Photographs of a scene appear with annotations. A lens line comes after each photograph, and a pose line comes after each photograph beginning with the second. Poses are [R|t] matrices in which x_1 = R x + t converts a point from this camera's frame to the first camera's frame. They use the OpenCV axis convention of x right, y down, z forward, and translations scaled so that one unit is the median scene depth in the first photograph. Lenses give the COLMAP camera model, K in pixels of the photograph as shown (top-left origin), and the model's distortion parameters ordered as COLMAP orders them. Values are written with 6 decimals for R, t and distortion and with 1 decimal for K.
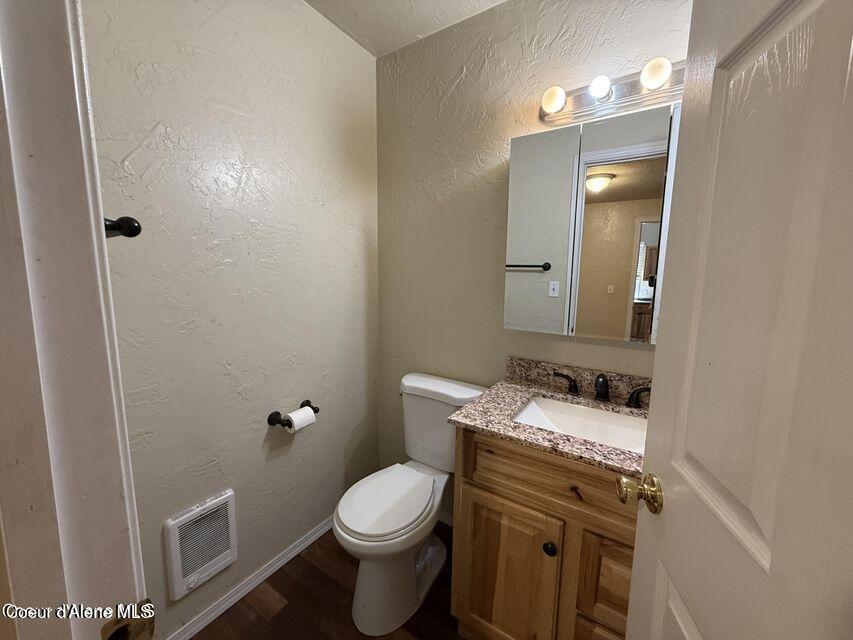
lens RADIAL K [[338.8, 0, 424.4], [0, 338.8, 317.3], [0, 0, 1]] dist [-0.000809, 0.000202]
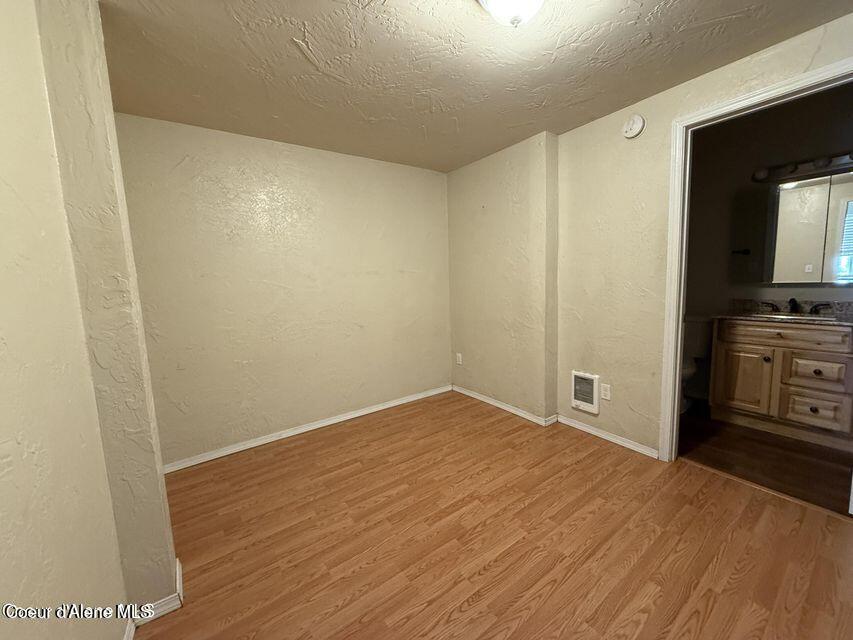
lens RADIAL K [[338.8, 0, 424.4], [0, 338.8, 317.3], [0, 0, 1]] dist [-0.000809, 0.000202]
pose [[0.935336, -0.016754, -0.353365, -1.139352], [0.013908, 0.999847, -0.010590, 0.347203], [0.353488, 0.004991, 0.935426, -2.311430]]
